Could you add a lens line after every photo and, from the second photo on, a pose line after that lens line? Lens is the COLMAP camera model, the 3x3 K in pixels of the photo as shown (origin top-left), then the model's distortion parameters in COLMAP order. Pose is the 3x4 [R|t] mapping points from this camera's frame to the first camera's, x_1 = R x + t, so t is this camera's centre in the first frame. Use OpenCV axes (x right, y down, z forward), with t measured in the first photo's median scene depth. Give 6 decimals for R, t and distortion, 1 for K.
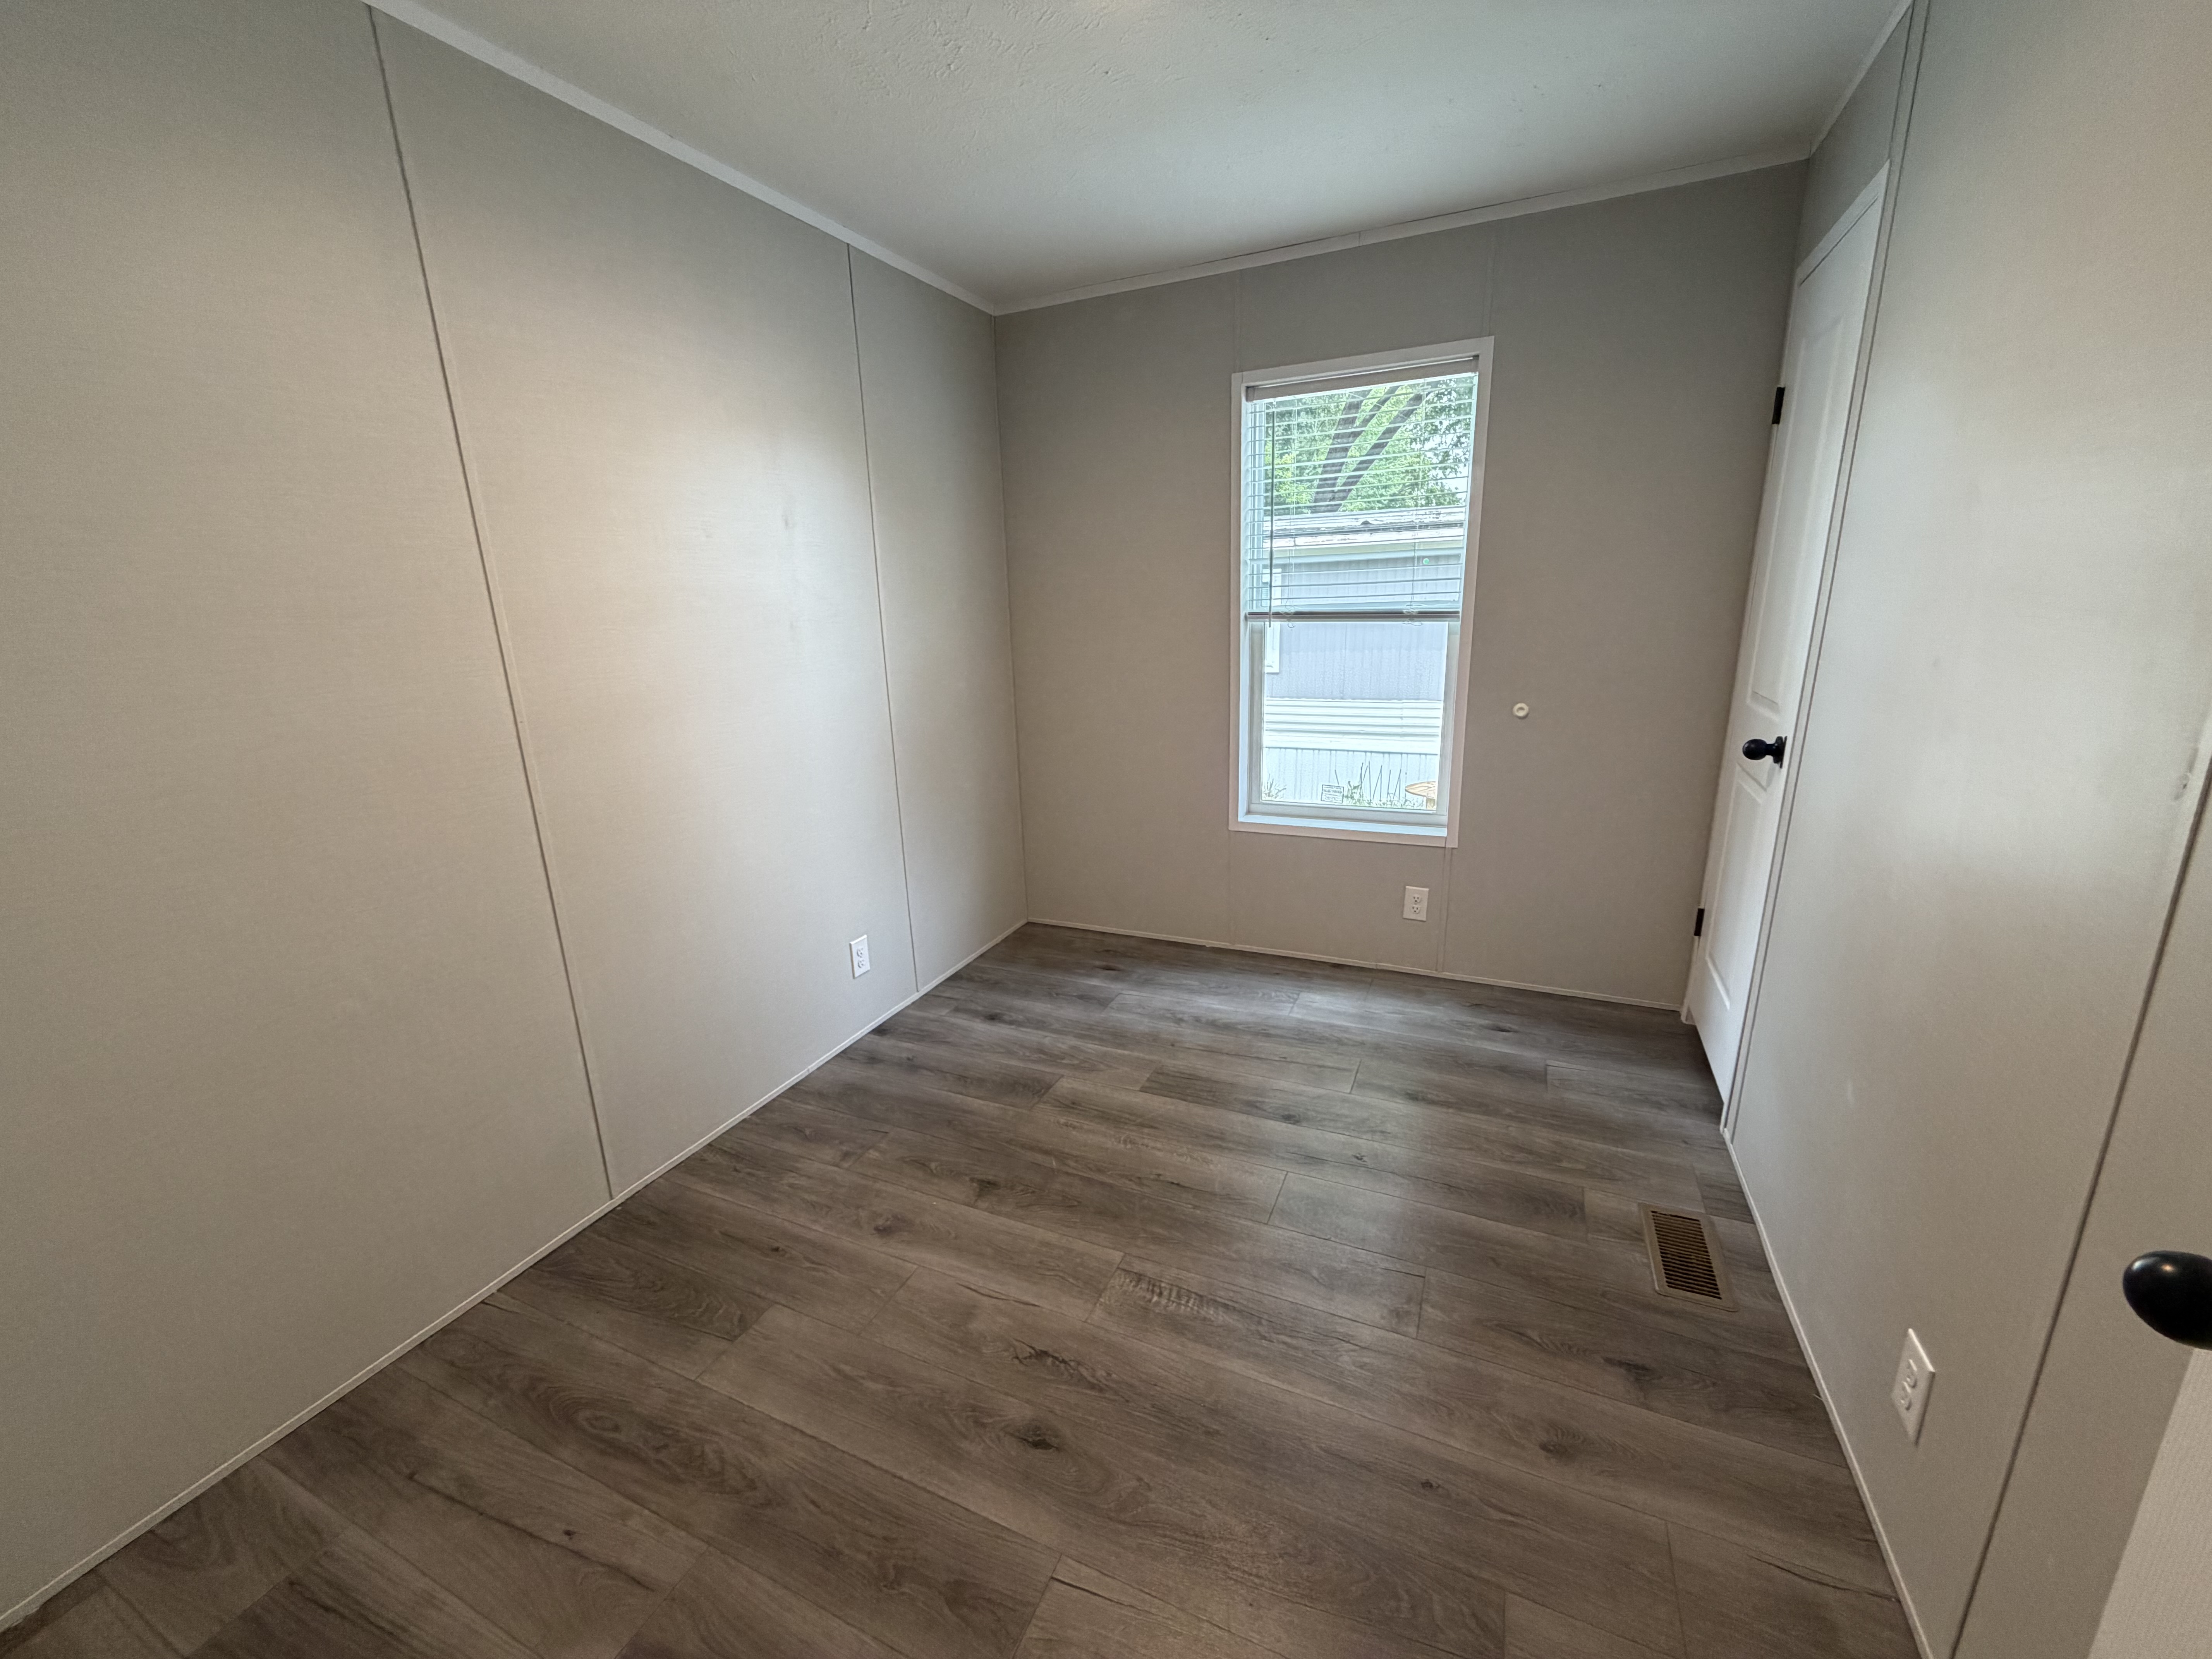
lens RADIAL K [[887.0, 0, 1097.5], [0, 887.0, 819.4], [0, 0, 1]] dist [0.002330, -0.000759]
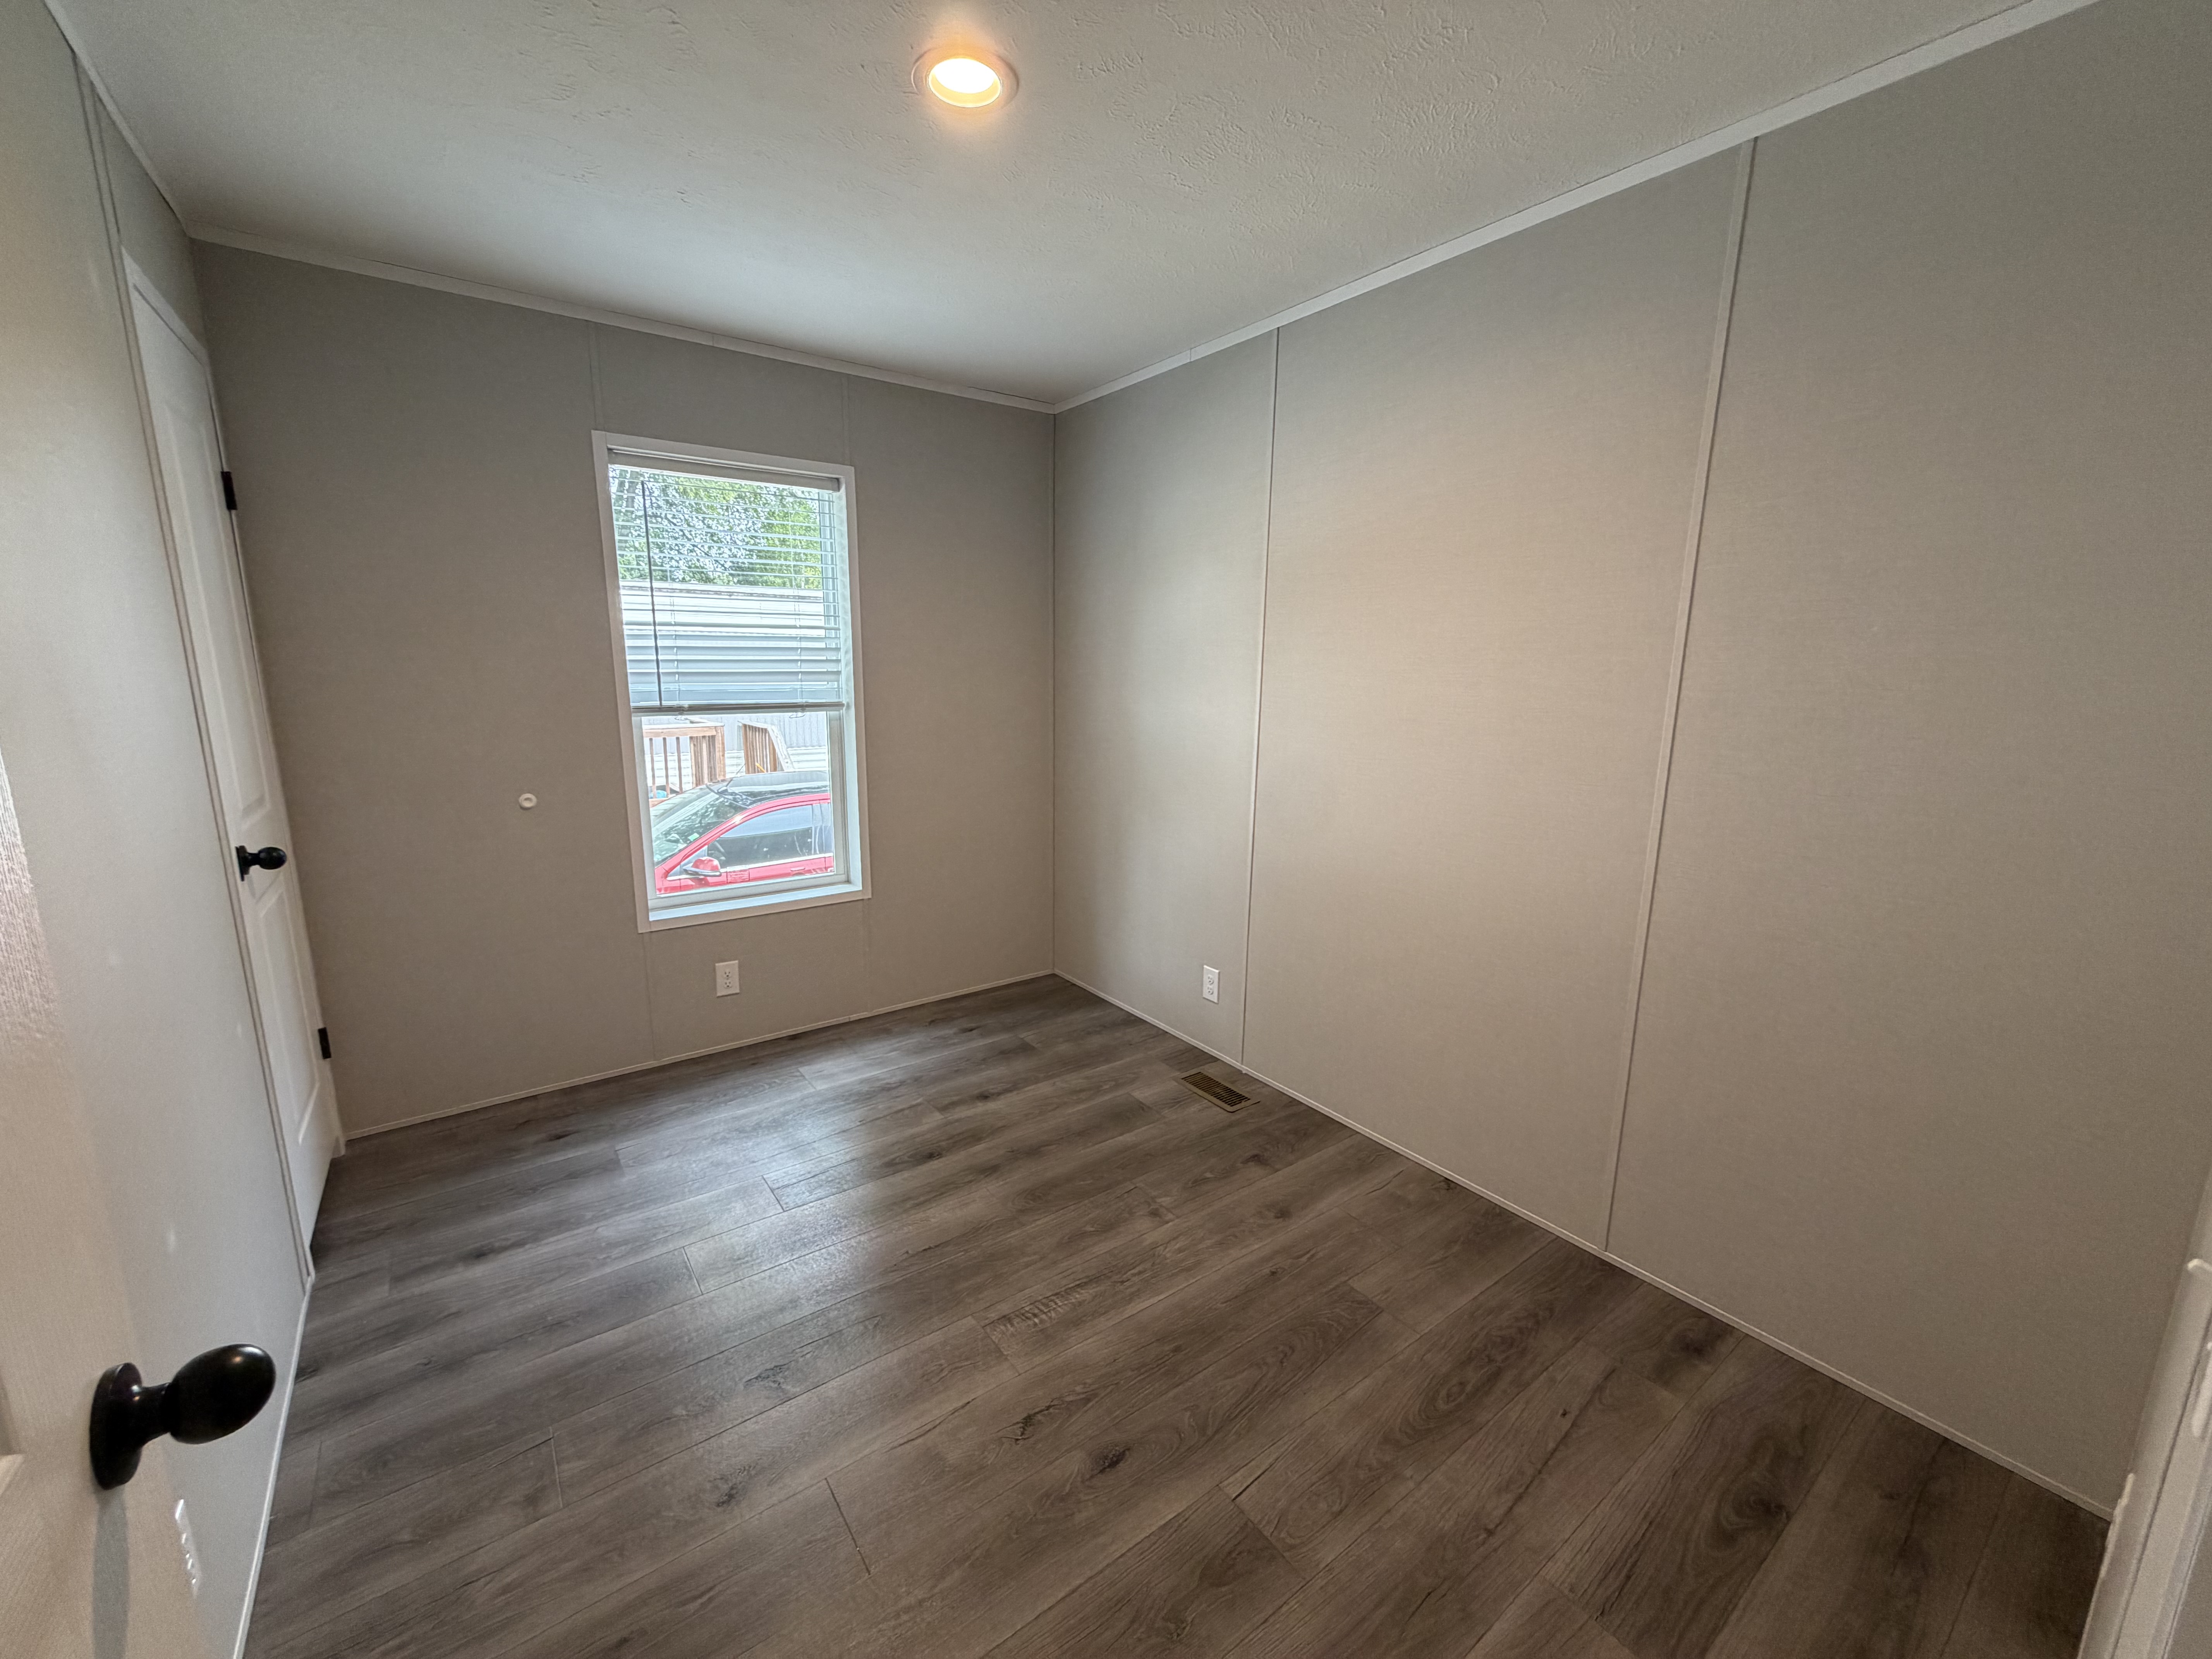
lens RADIAL K [[871.4, 0, 1086.0], [0, 871.4, 840.7], [0, 0, 1]] dist [-0.017816, -0.000001]
pose [[0.493744, -0.129732, 0.859876, -0.702042], [0.190463, 0.980934, 0.038632, -0.053829], [-0.848493, 0.144701, 0.509039, 0.322485]]
